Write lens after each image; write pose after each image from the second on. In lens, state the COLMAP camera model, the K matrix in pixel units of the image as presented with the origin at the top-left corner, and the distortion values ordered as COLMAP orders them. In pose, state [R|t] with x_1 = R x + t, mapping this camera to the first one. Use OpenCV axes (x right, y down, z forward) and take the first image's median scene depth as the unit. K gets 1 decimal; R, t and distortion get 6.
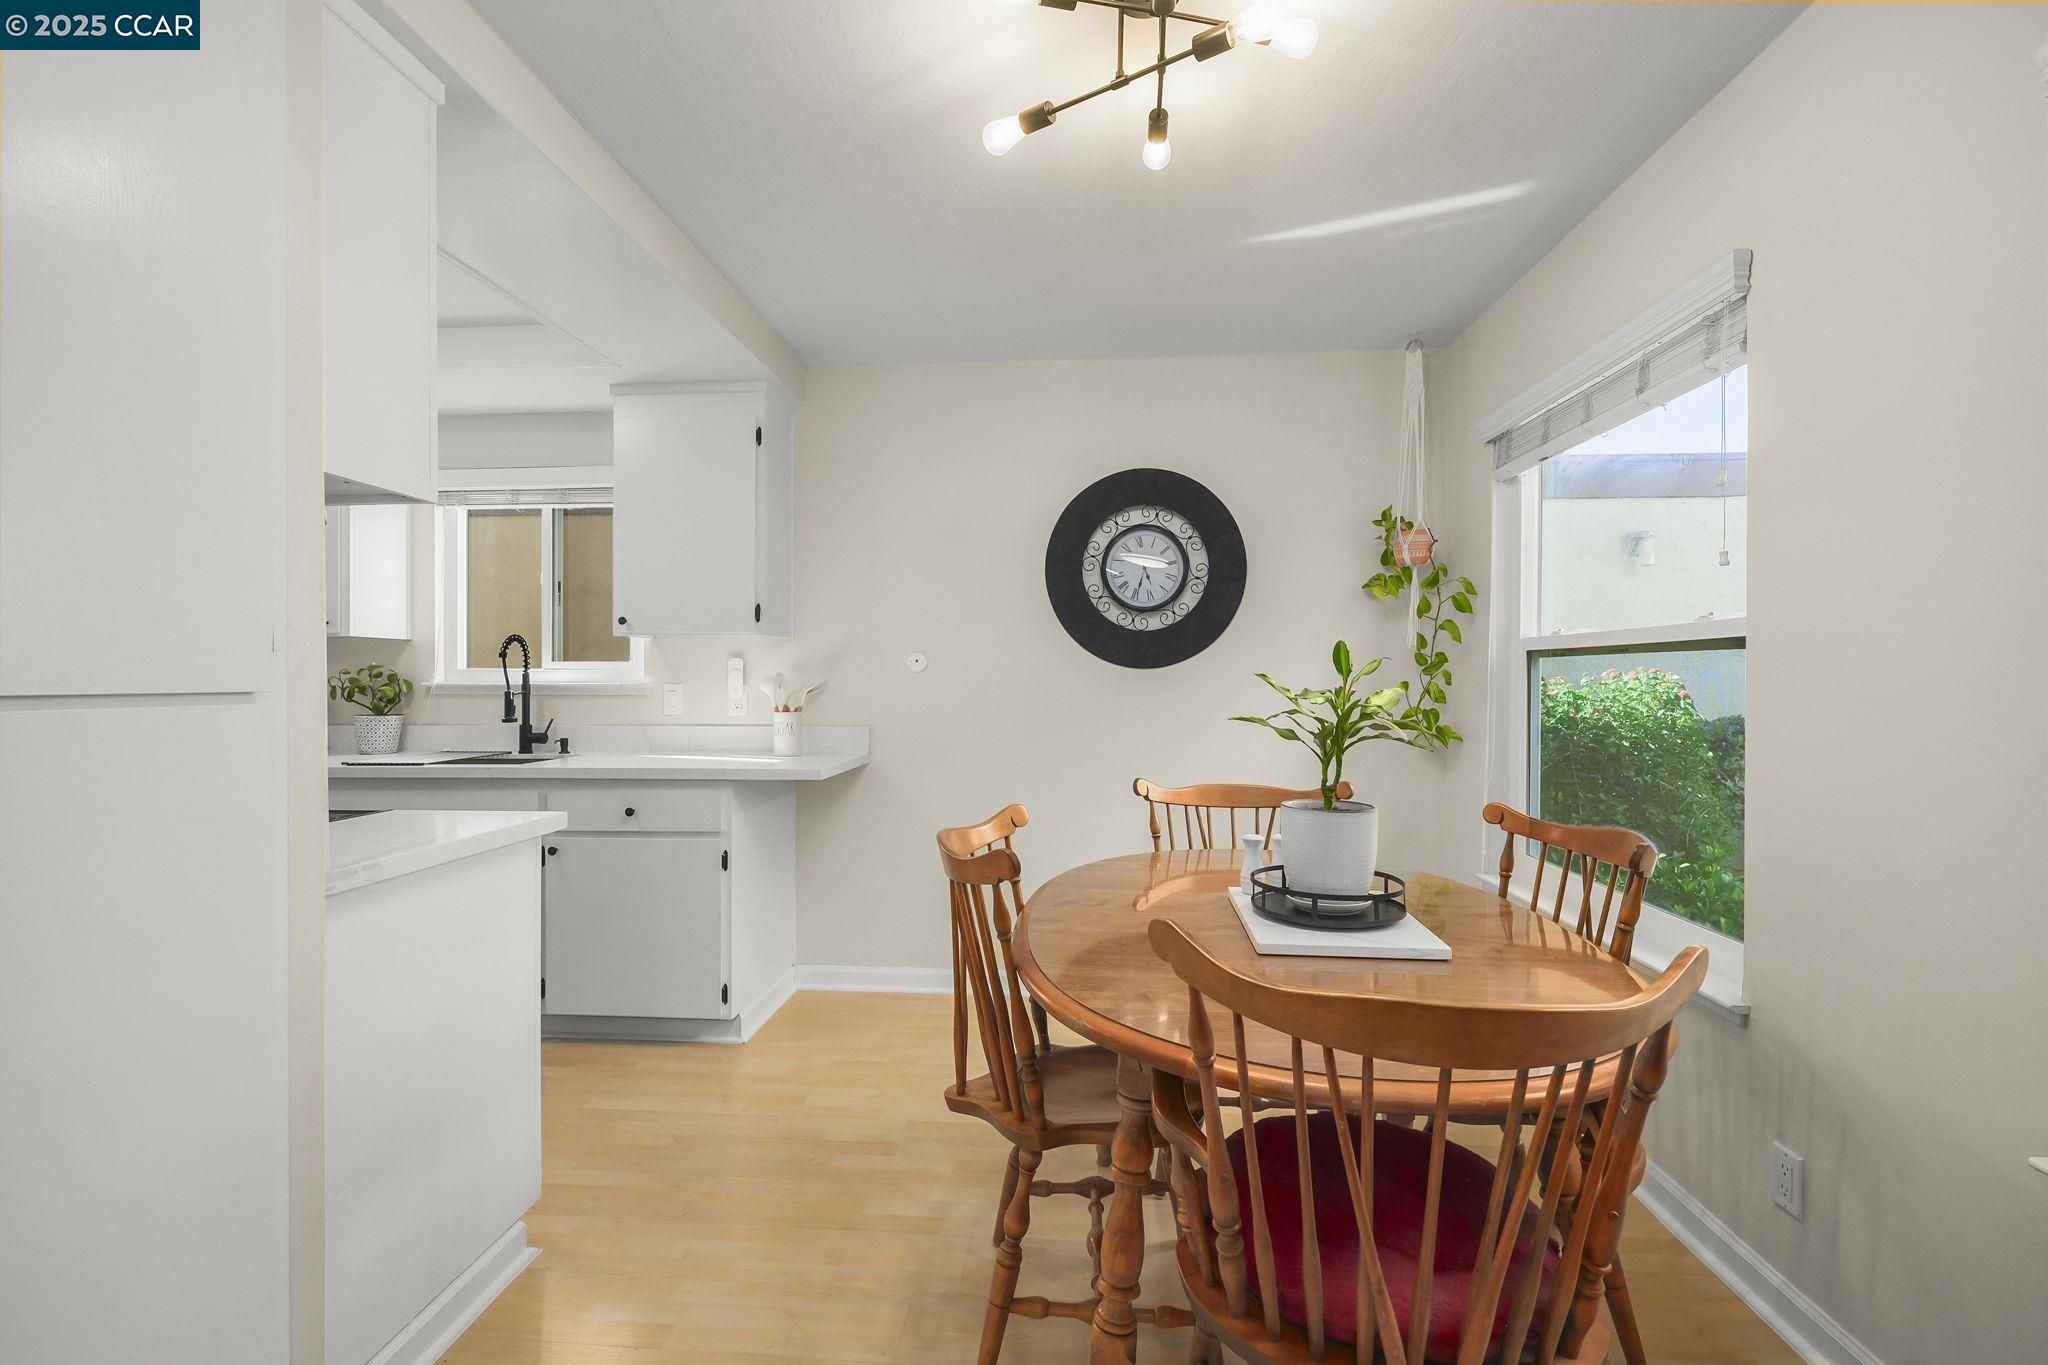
lens RADIAL K [[942.1, 0, 1023.1], [0, 942.1, 684.5], [0, 0, 1]] dist [-0.001961, -0.000057]
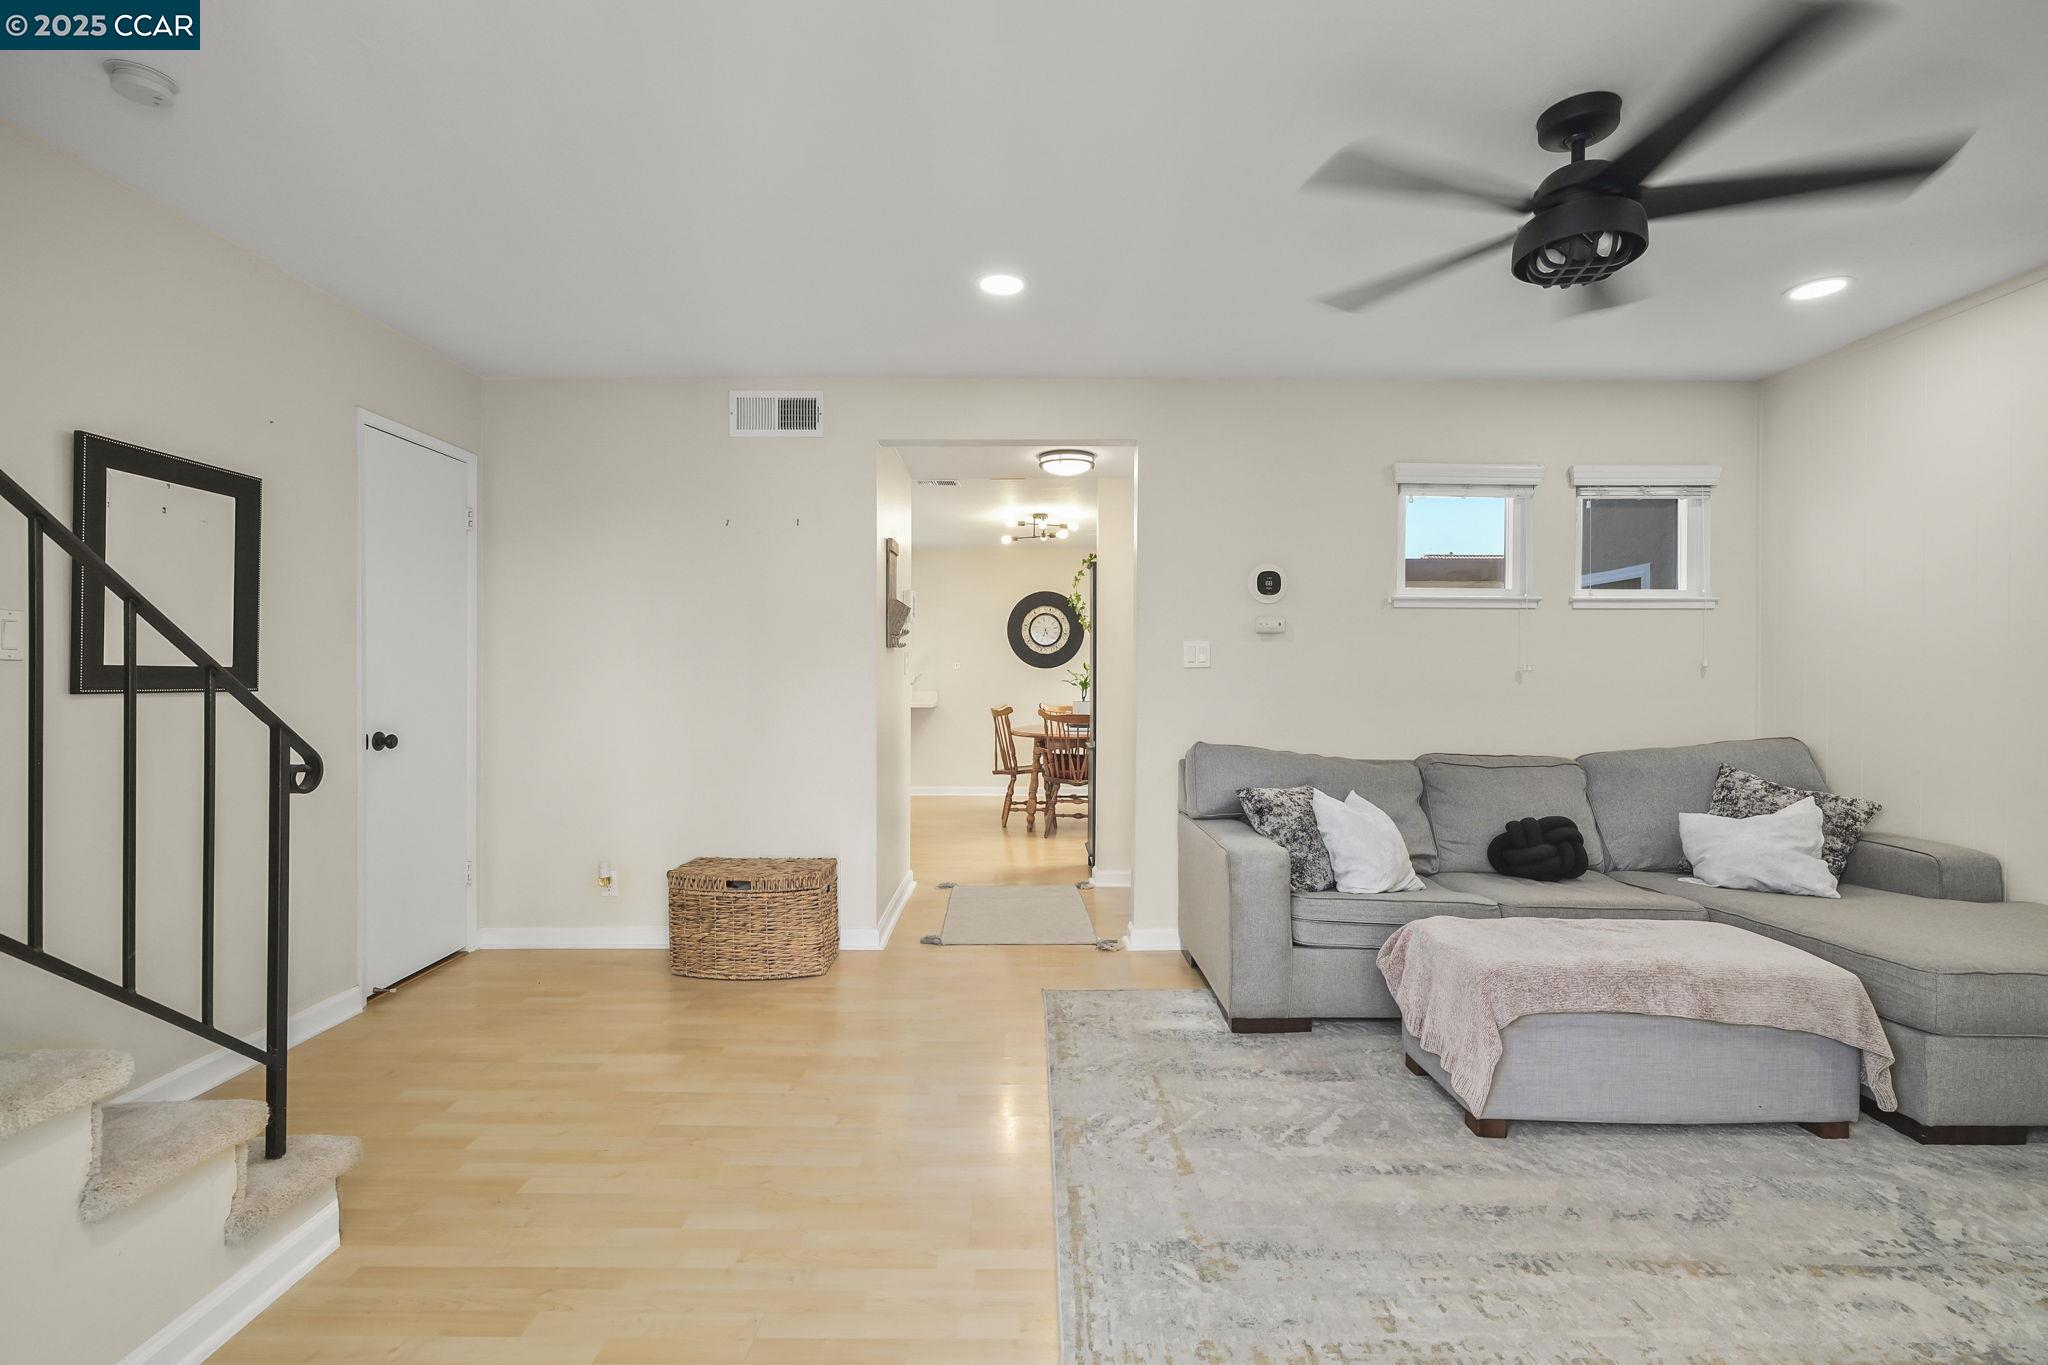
lens RADIAL K [[942.1, 0, 1021.3], [0, 942.1, 680.6], [0, 0, 1]] dist [-0.001961, -0.000057]
pose [[0.996803, -0.000665, 0.079897, -0.147548], [0.001043, 0.999988, -0.004694, 0.029322], [-0.079893, 0.004762, 0.996792, -1.608889]]
